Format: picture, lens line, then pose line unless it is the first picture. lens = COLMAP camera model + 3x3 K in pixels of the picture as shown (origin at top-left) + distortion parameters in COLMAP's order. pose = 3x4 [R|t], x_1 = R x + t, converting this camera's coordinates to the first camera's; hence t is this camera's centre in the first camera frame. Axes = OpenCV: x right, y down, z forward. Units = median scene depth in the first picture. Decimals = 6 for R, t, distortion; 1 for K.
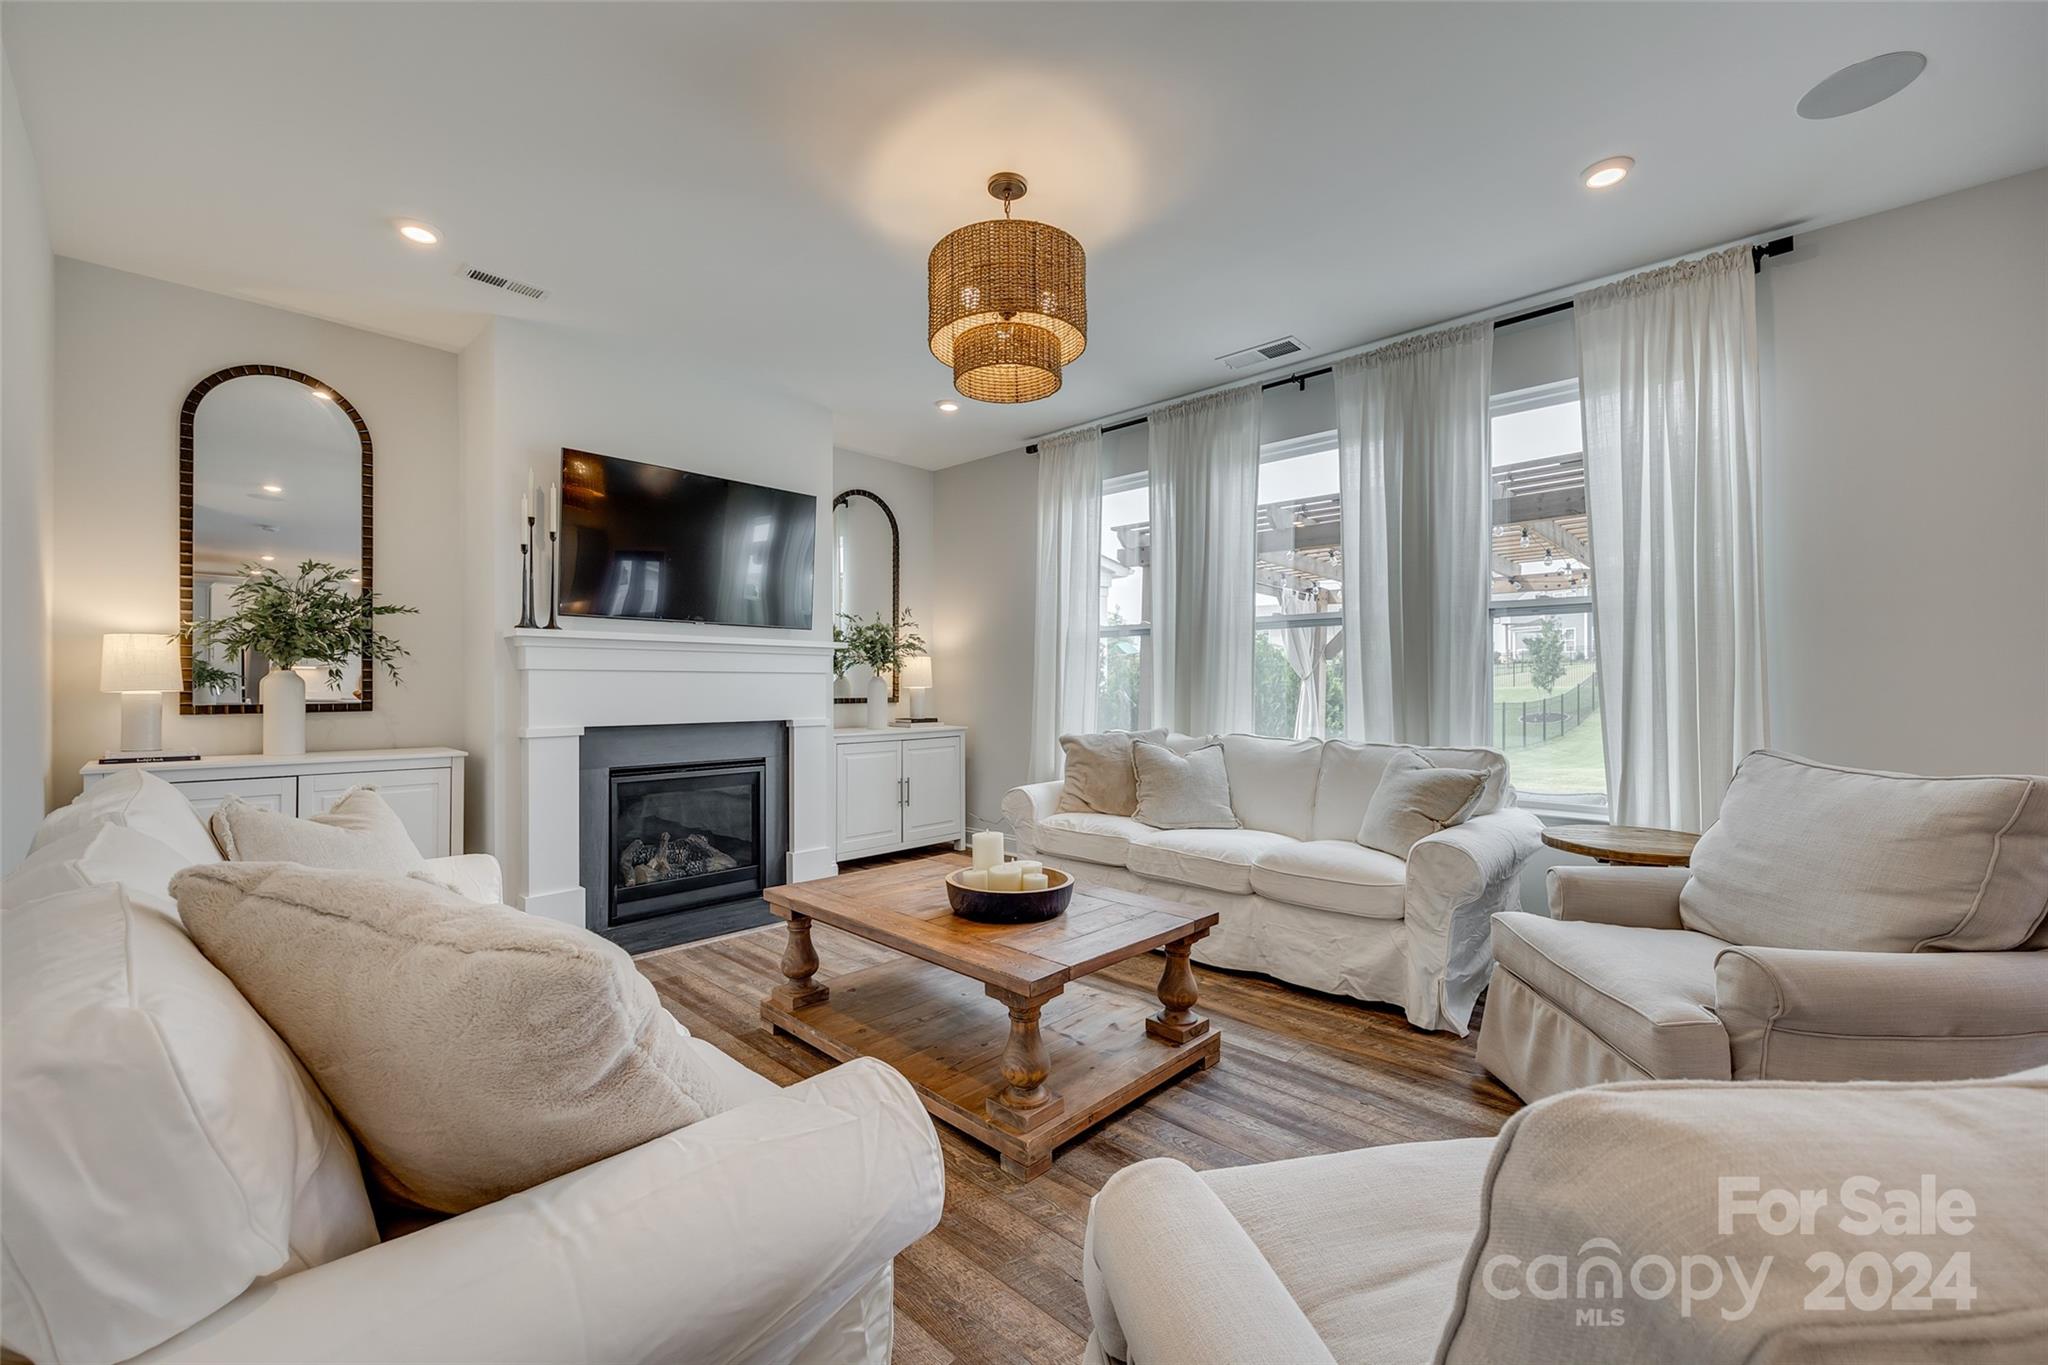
lens RADIAL K [[814.4, 0, 1032.3], [0, 814.4, 680.3], [0, 0, 1]] dist [-0.003599, -0.000061]
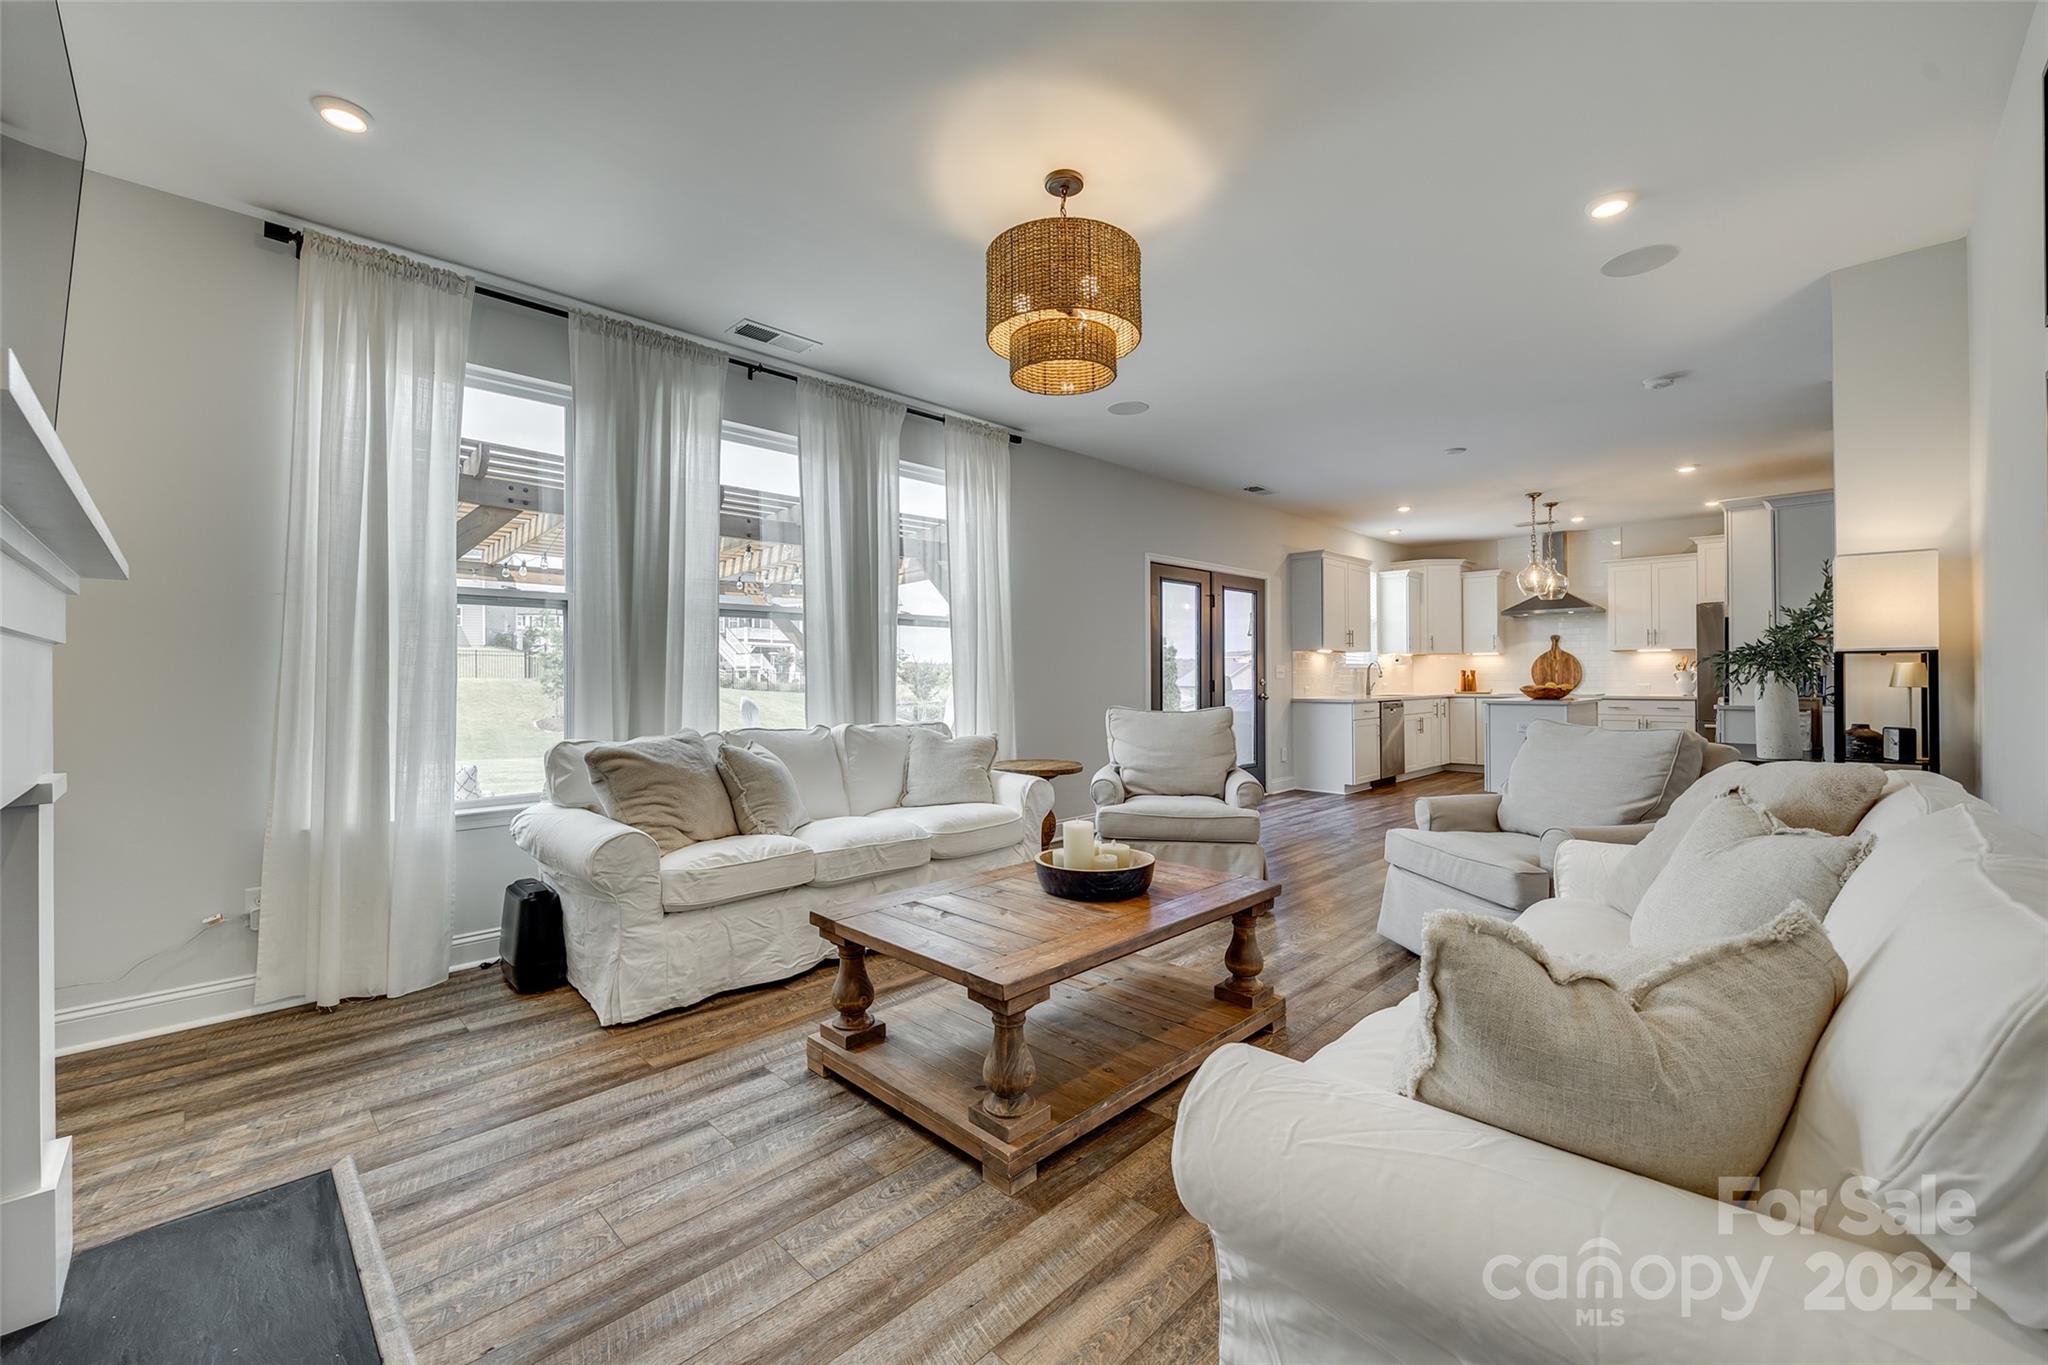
lens RADIAL K [[814.4, 0, 1030.6], [0, 814.4, 670.3], [0, 0, 1]] dist [-0.003599, -0.000061]
pose [[0.033183, 0.002575, 0.999446, -0.713031], [-0.002306, 0.999994, -0.002500, 0.000008], [-0.999447, -0.002222, 0.033189, 0.688627]]
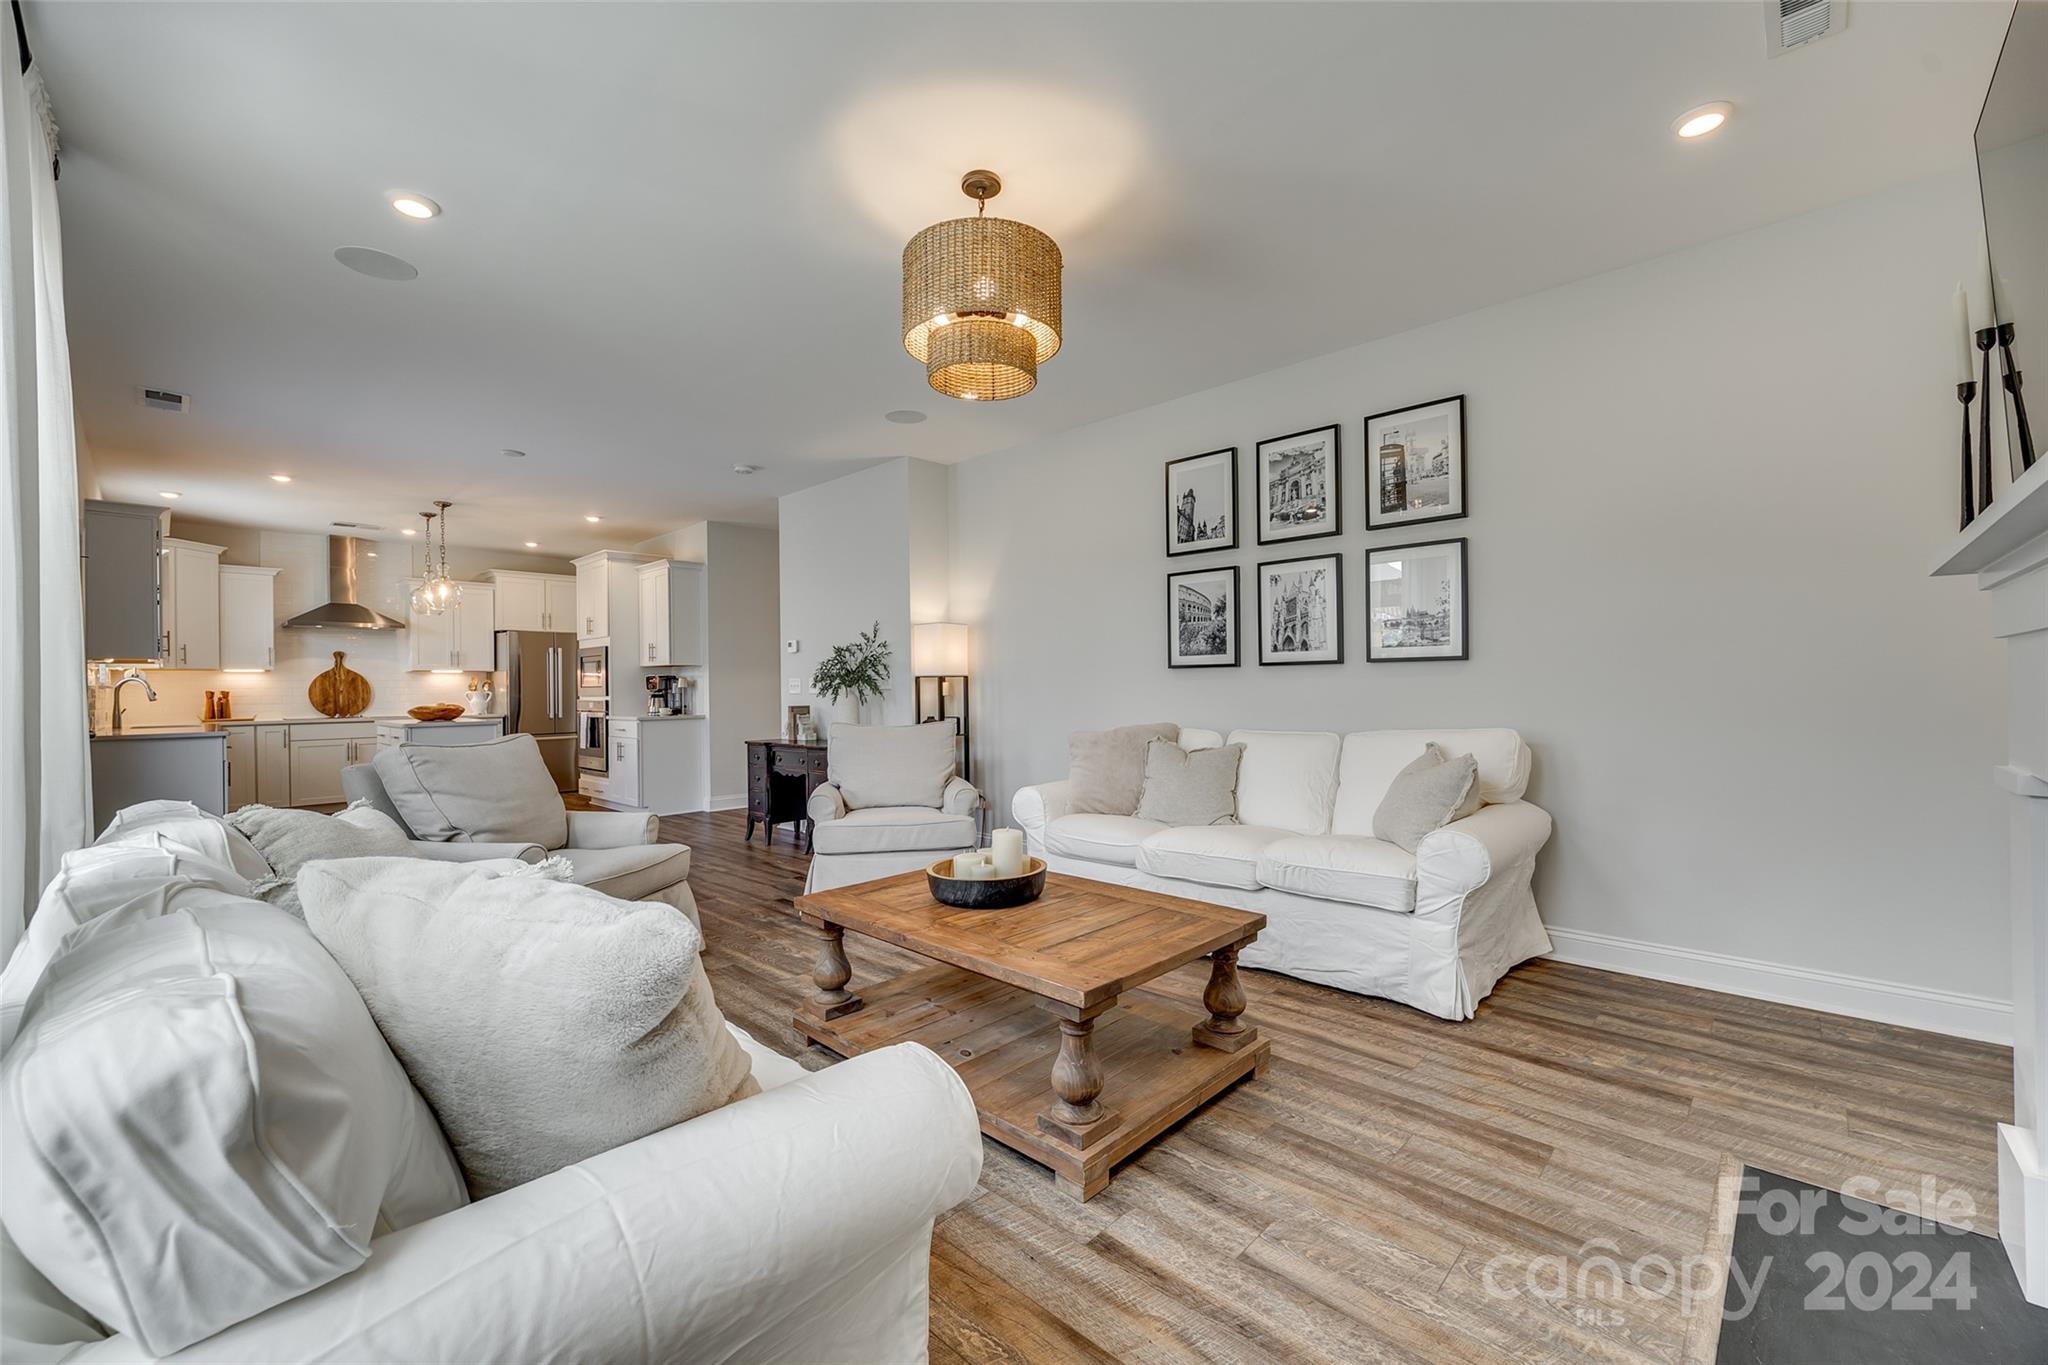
lens RADIAL K [[814.4, 0, 1017.9], [0, 814.4, 685.0], [0, 0, 1]] dist [-0.003599, -0.000061]
pose [[-0.999408, 0.008433, 0.033351, -0.063686], [0.008153, 0.999931, -0.008501, 0.008063], [-0.033420, -0.008224, -0.999408, 1.363870]]
